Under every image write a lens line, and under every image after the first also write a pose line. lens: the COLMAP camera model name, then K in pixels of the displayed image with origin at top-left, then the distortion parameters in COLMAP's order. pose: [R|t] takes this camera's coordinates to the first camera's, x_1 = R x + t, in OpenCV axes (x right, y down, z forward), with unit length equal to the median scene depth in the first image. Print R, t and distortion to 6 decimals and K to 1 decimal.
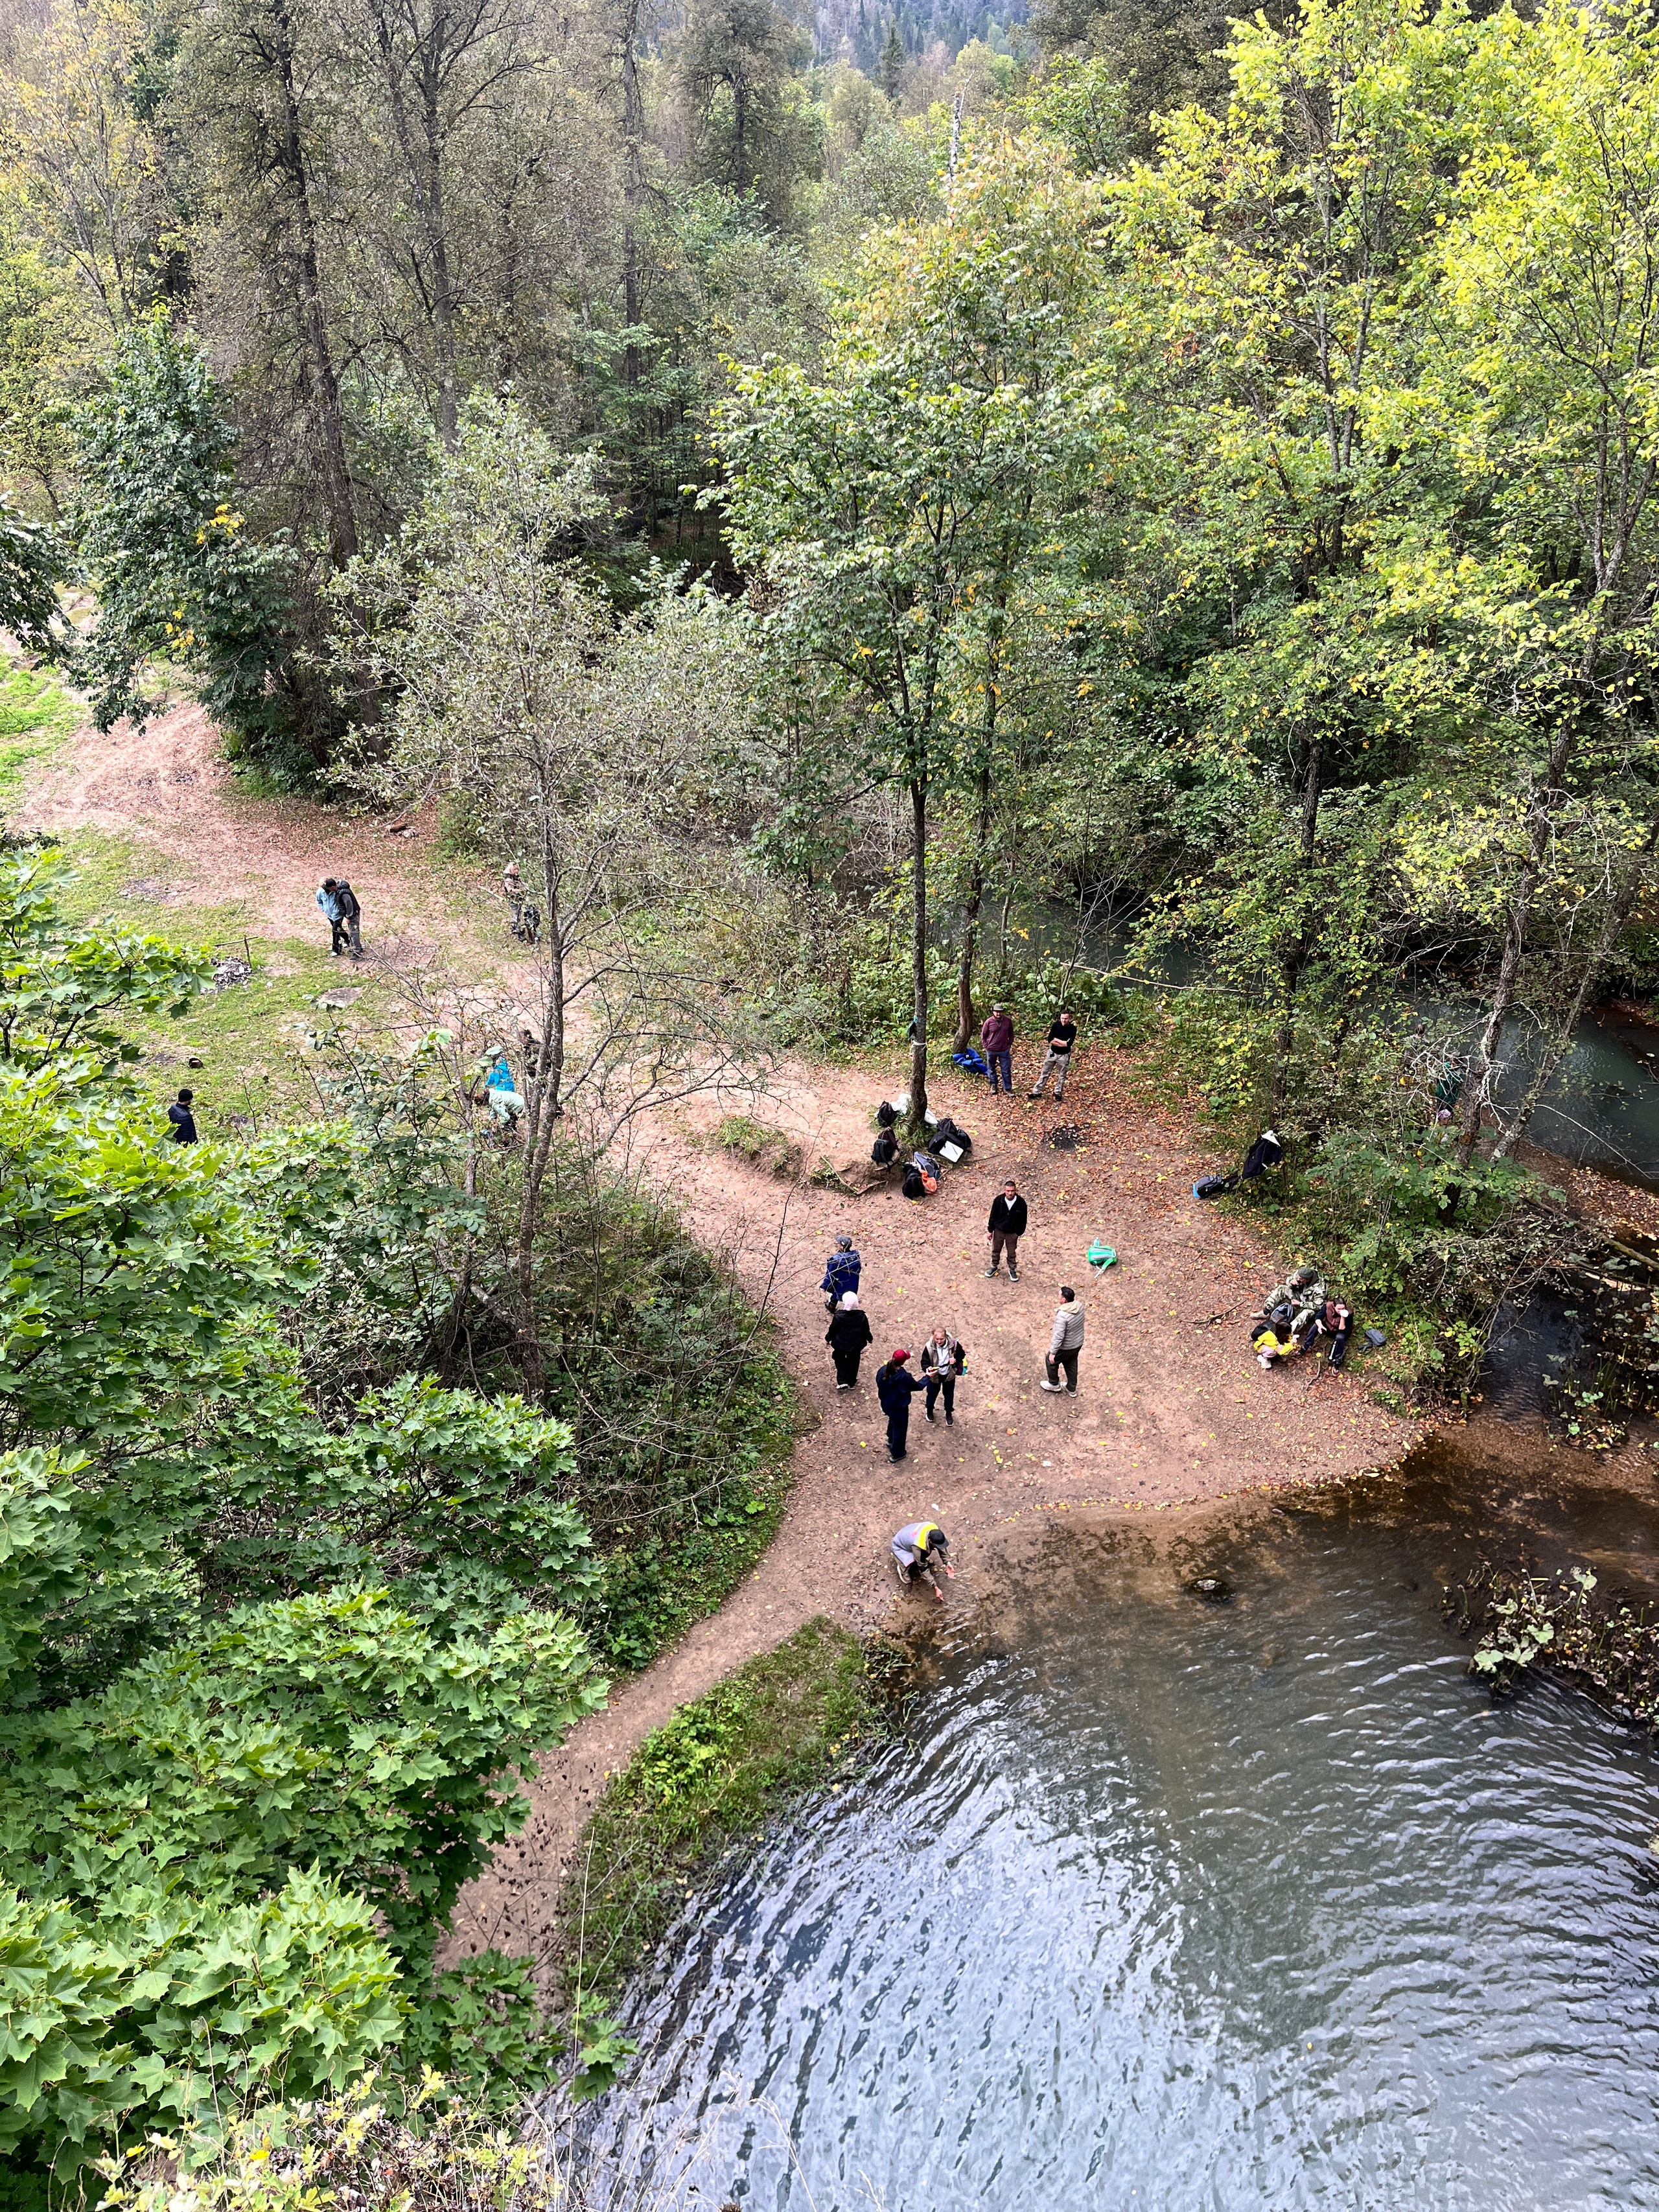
lens RADIAL K [[1650.6, 0, 835.7], [0, 1650.6, 1110.3], [0, 0, 1]] dist [0.069024, -0.090707]
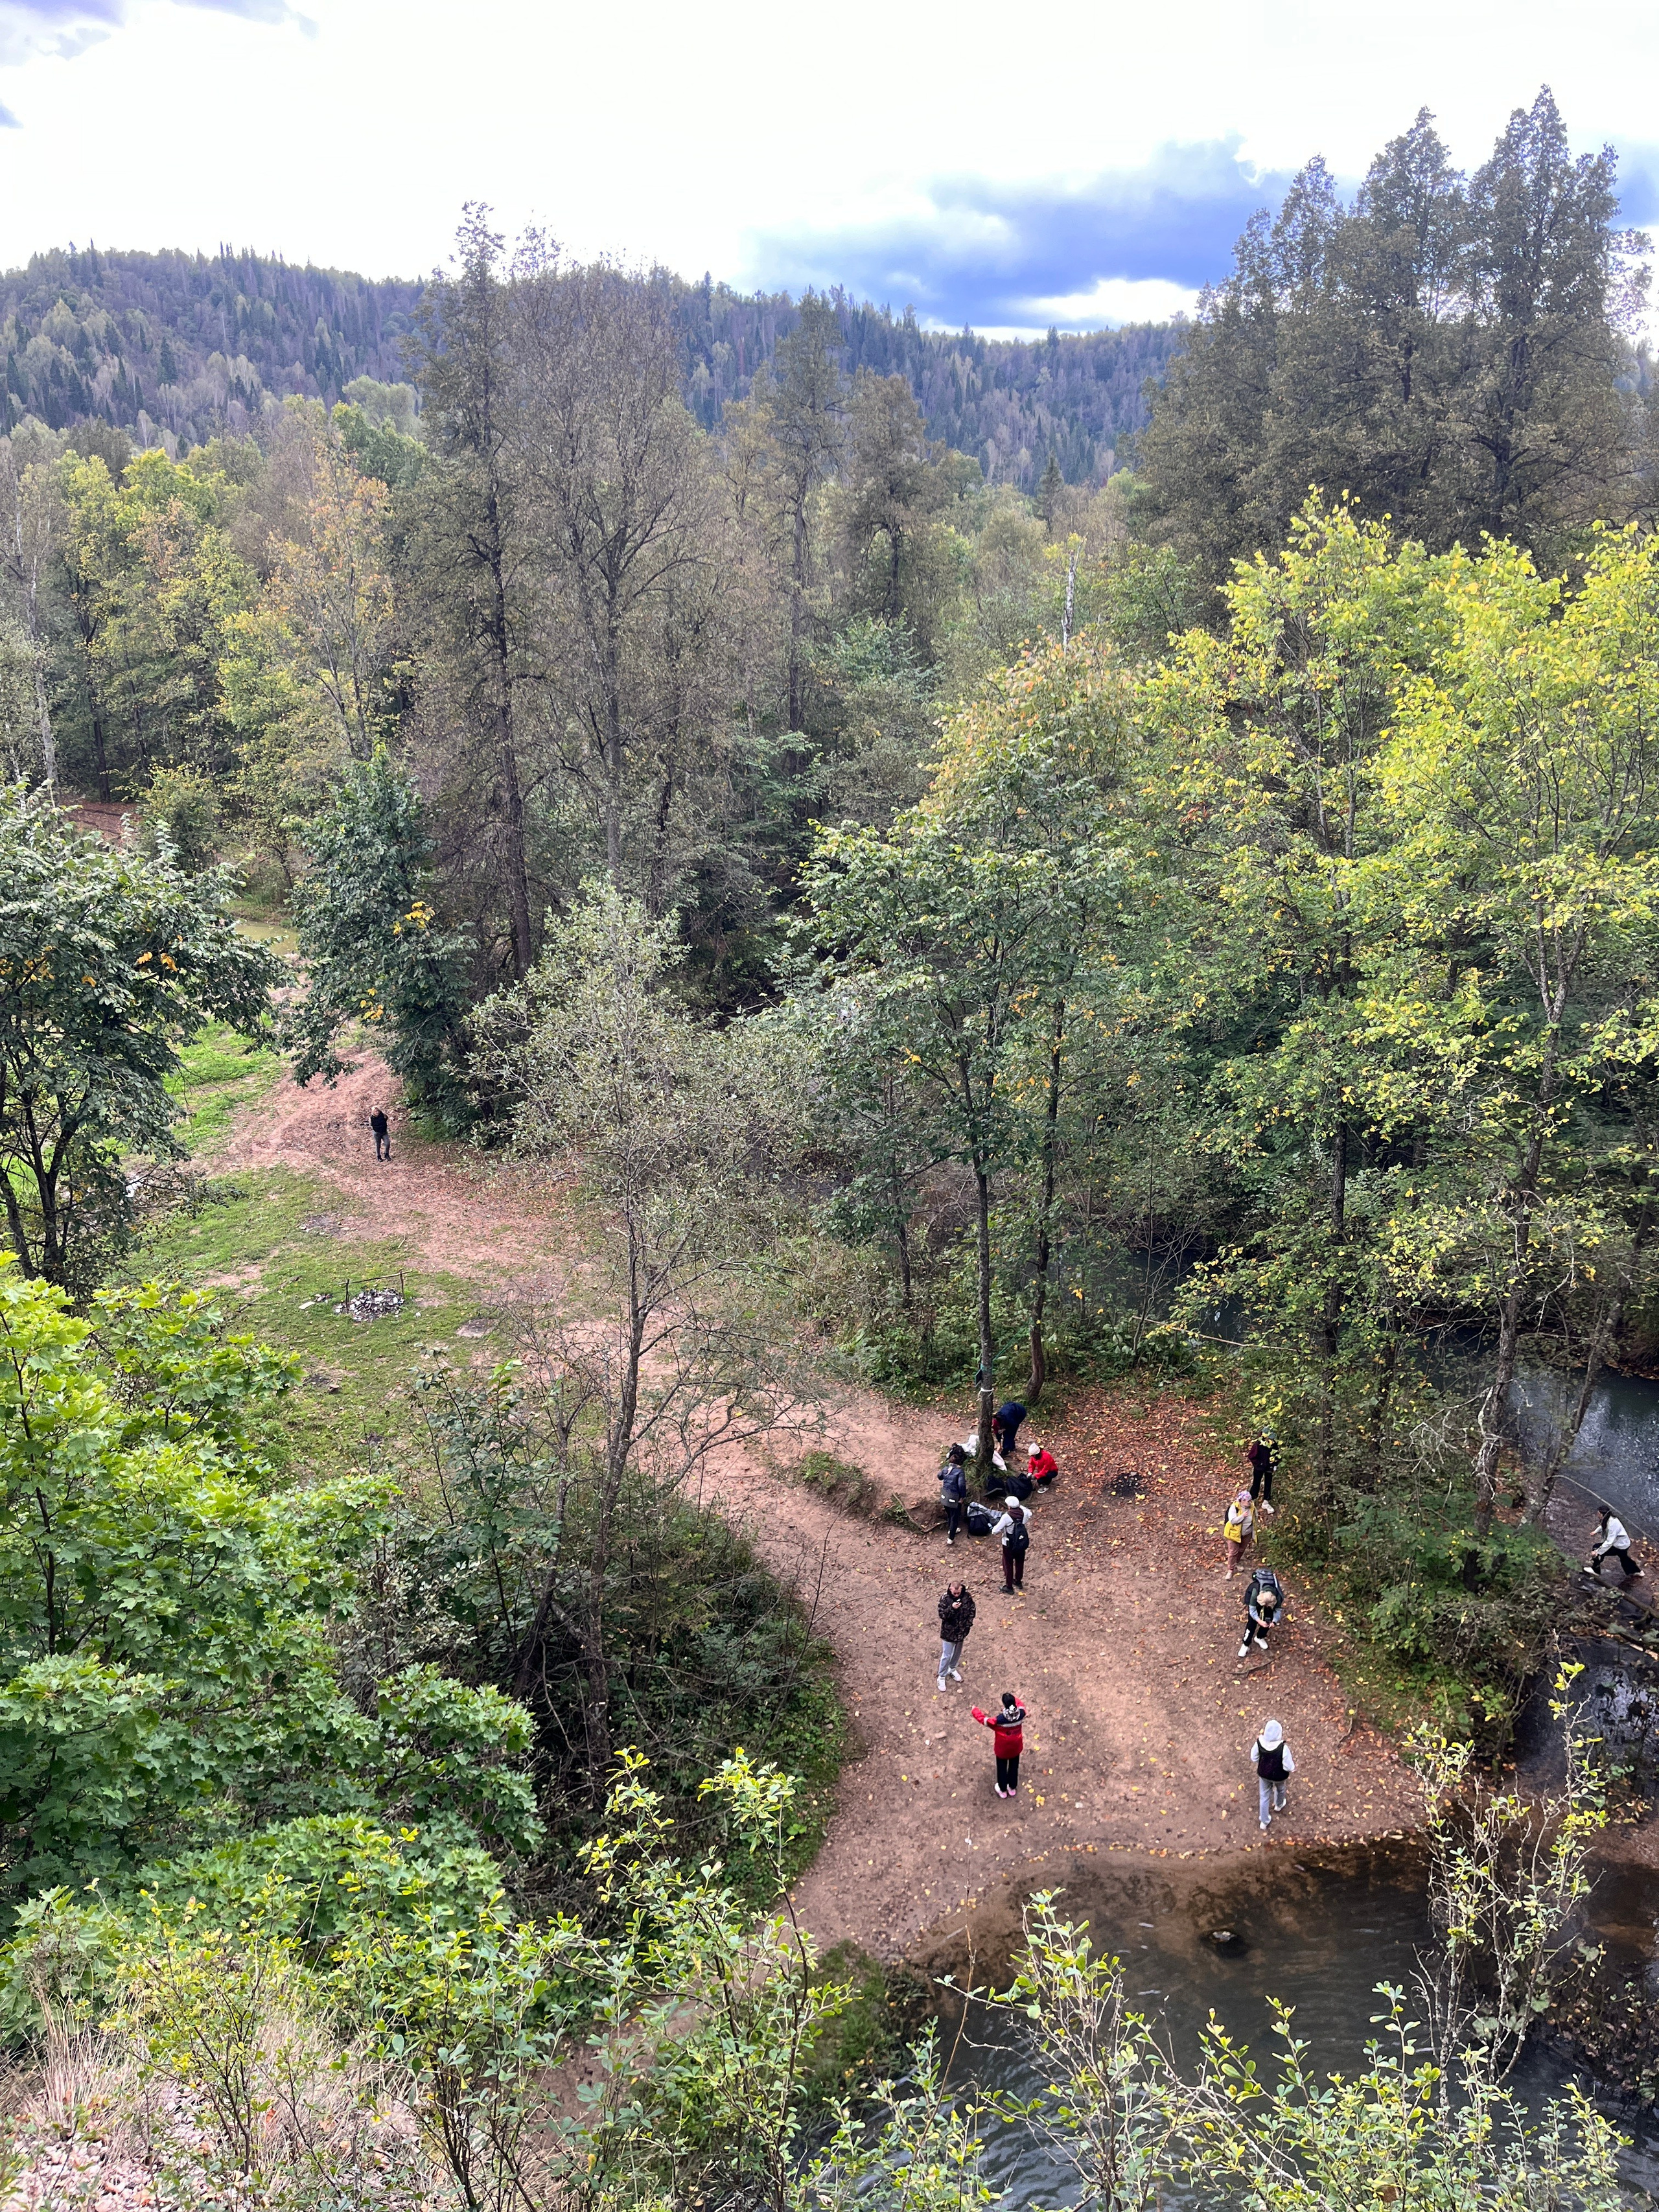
lens RADIAL K [[1650.6, 0, 835.7], [0, 1650.6, 1110.3], [0, 0, 1]] dist [0.069024, -0.090707]
pose [[0.994741, 0.019369, -0.100569, 0.068463], [-0.038143, 0.981376, -0.188270, -0.014364], [0.095050, 0.191117, 0.976954, -0.127879]]
